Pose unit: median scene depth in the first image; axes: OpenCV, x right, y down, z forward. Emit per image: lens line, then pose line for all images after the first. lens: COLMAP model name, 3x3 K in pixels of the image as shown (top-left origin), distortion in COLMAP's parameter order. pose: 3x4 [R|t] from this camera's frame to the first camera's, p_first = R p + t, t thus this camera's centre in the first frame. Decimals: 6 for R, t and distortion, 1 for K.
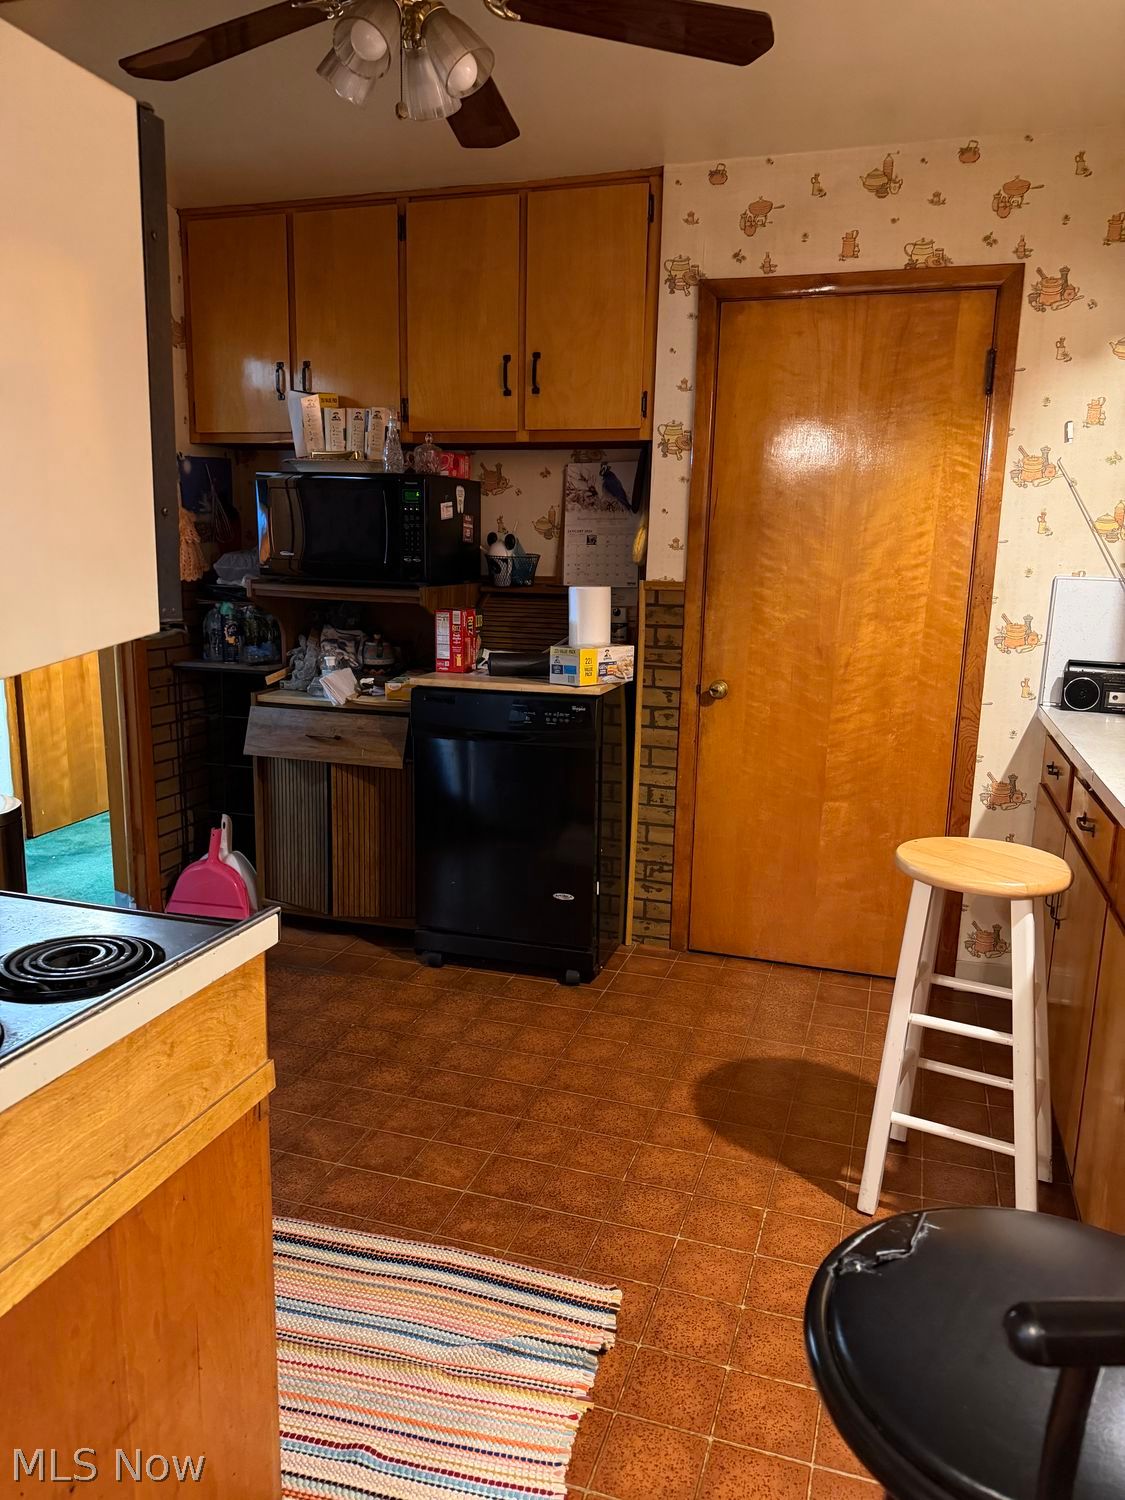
lens RADIAL K [[1061.8, 0, 562.5], [0, 1061.8, 750.0], [0, 0, 1]] dist [0.044603, -0.070038]
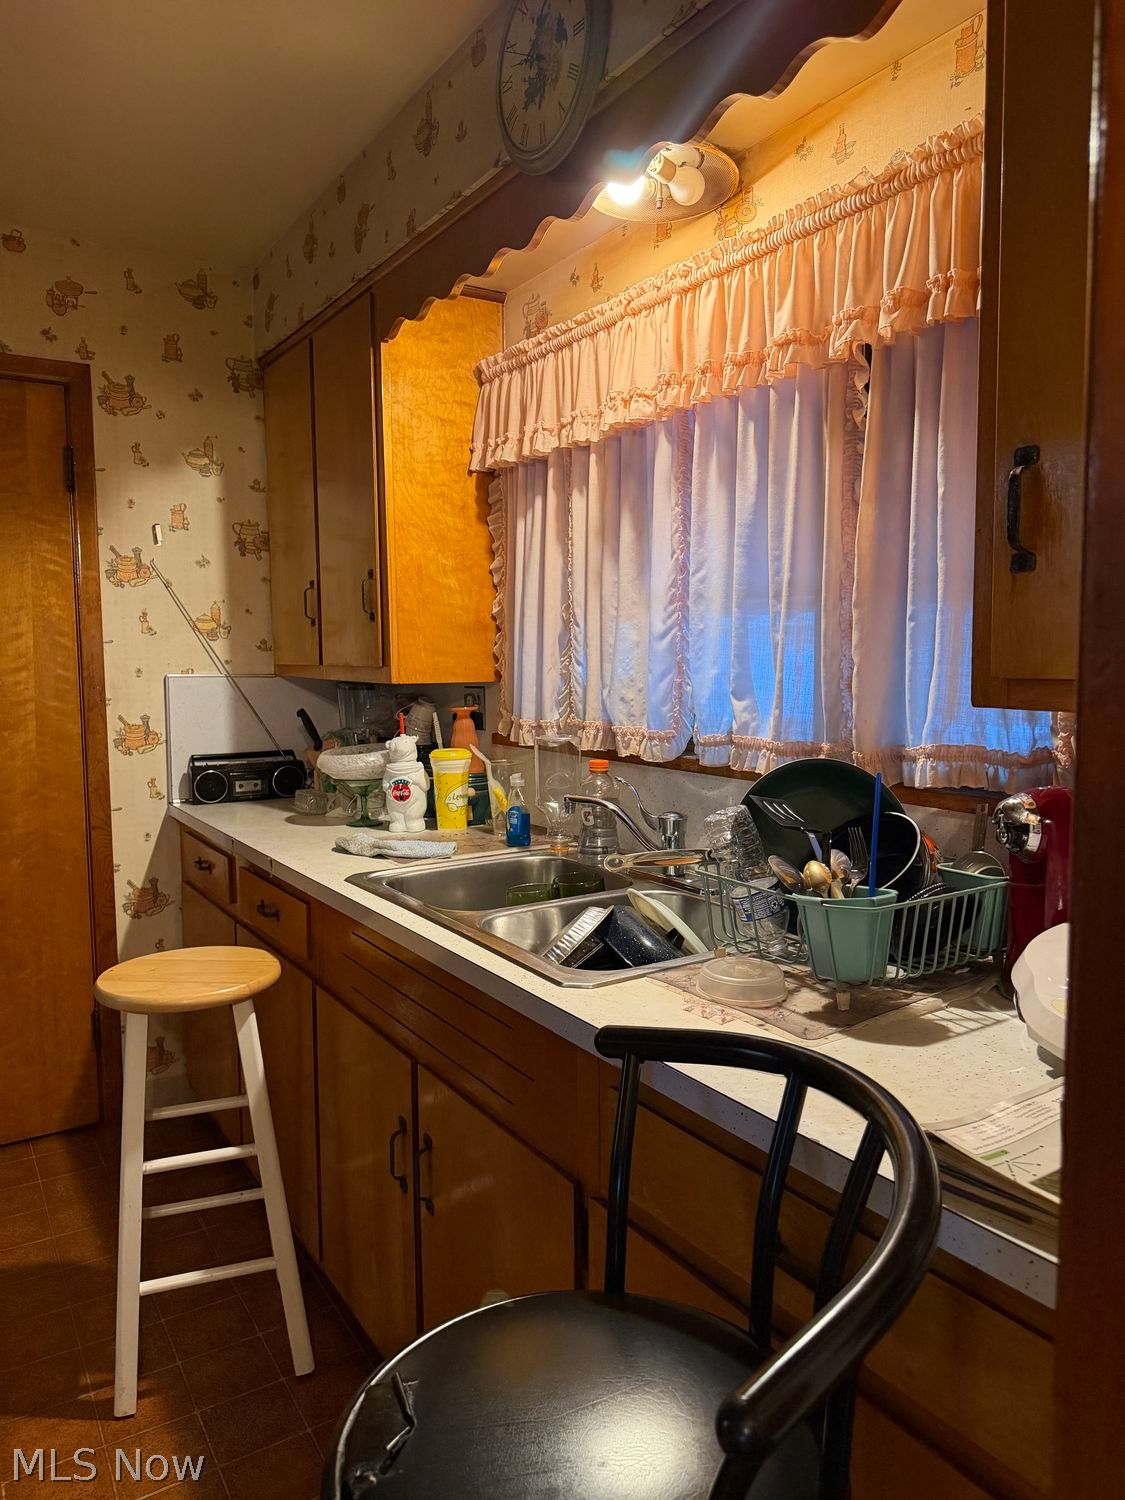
lens RADIAL K [[1068.2, 0, 559.3], [0, 1068.2, 740.3], [0, 0, 1]] dist [0.002791, -0.005127]
pose [[0.645478, -0.088492, 0.758635, -0.066870], [0.166079, 0.985761, -0.026321, -0.013715], [-0.745504, 0.142983, 0.650984, 0.078600]]
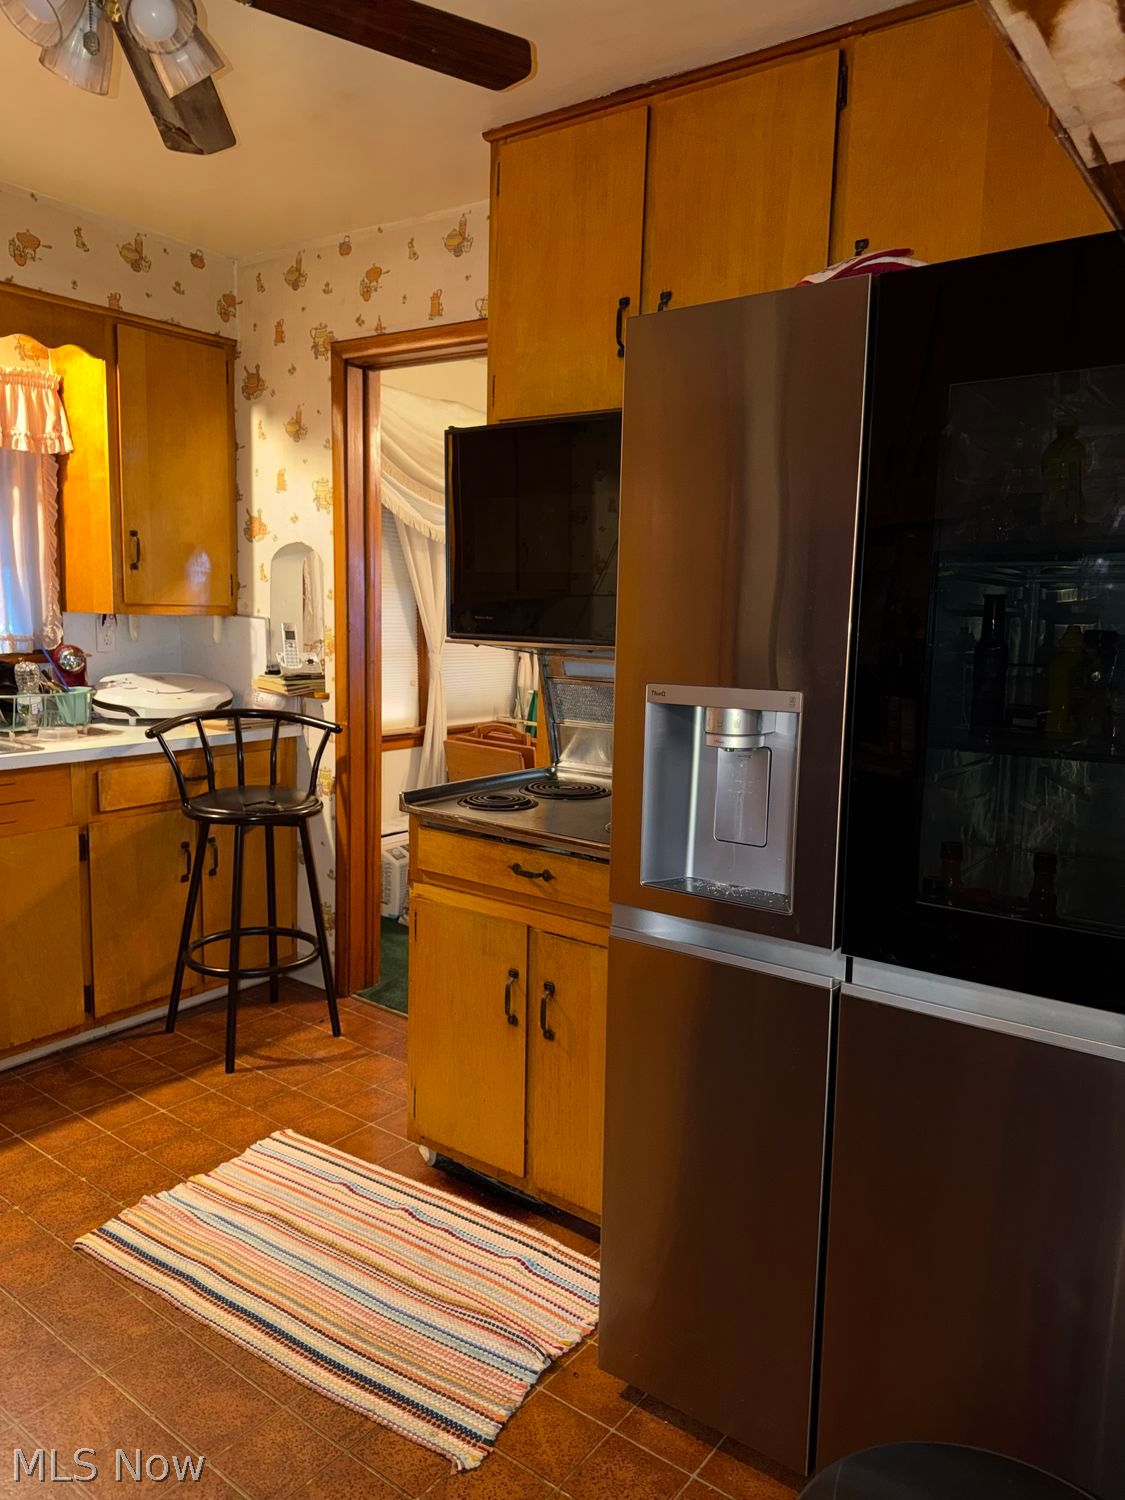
lens RADIAL K [[1061.8, 0, 562.5], [0, 1061.8, 750.0], [0, 0, 1]] dist [0.044603, -0.070038]
pose [[-0.946593, -0.084441, 0.311177, -0.598099], [0.020884, 0.947014, 0.320512, -0.277299], [-0.321754, 0.309893, -0.894673, 1.367513]]
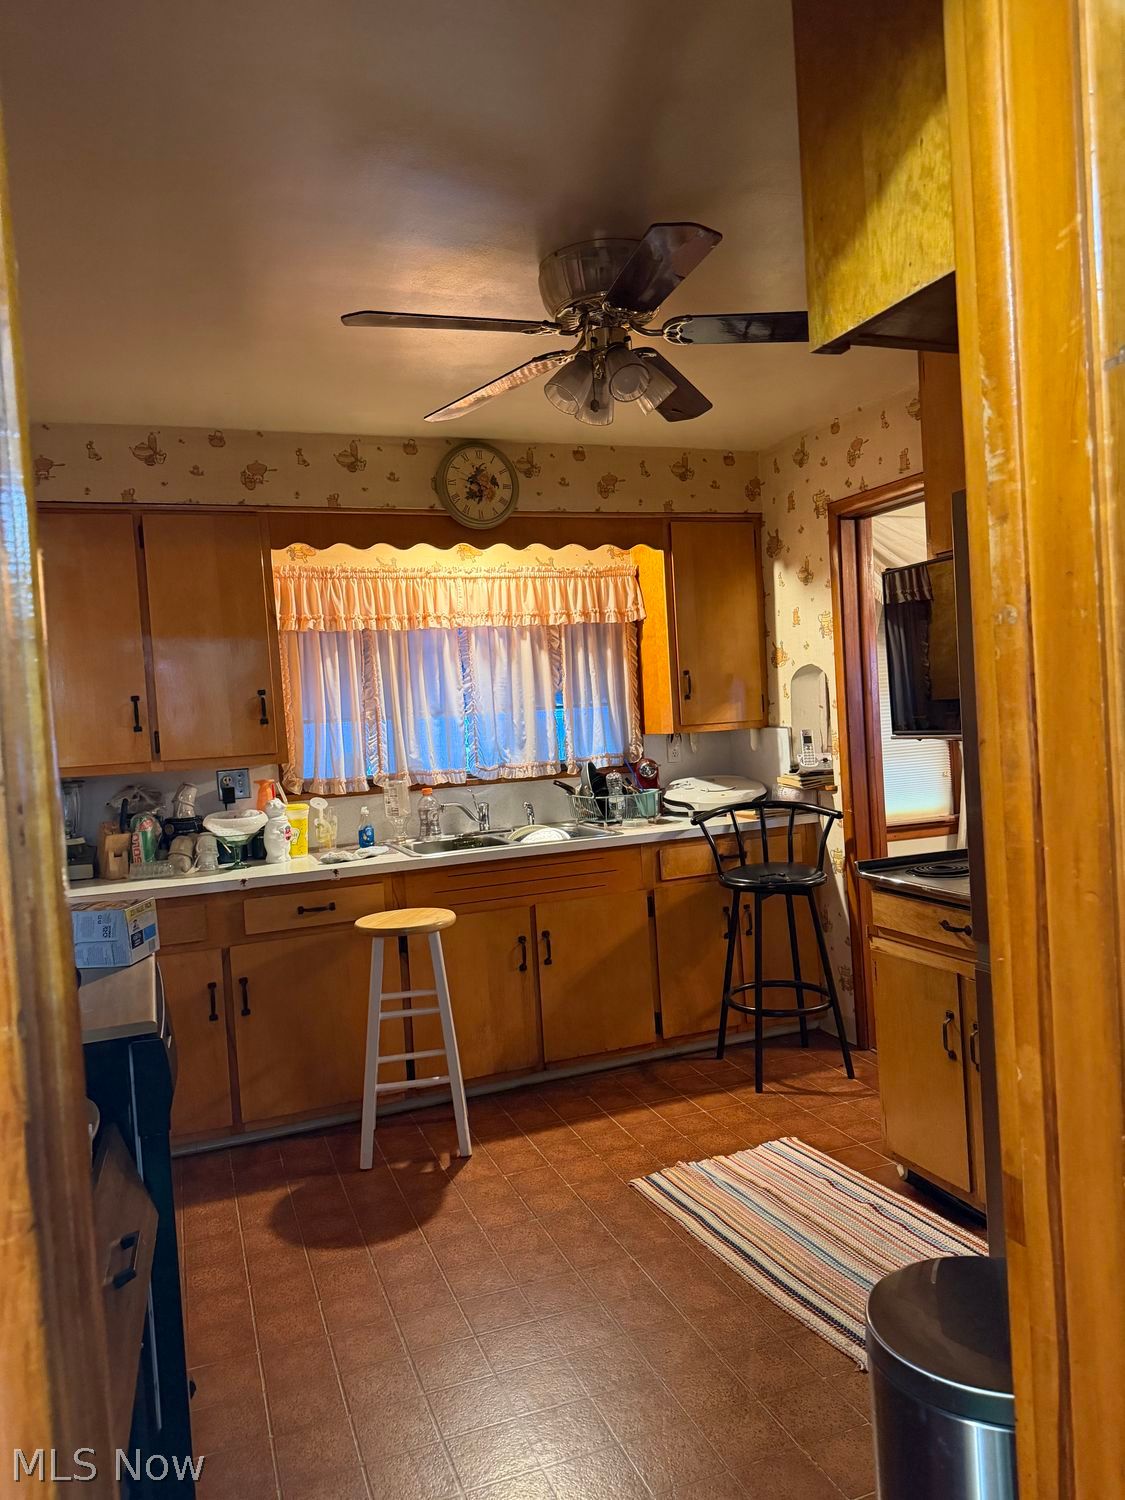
lens RADIAL K [[1061.8, 0, 562.5], [0, 1061.8, 750.0], [0, 0, 1]] dist [0.044603, -0.070038]
pose [[-0.624125, -0.002127, 0.781322, -0.905381], [0.200034, 0.966233, 0.162419, -0.320068], [-0.755284, 0.257661, -0.602625, 1.515065]]
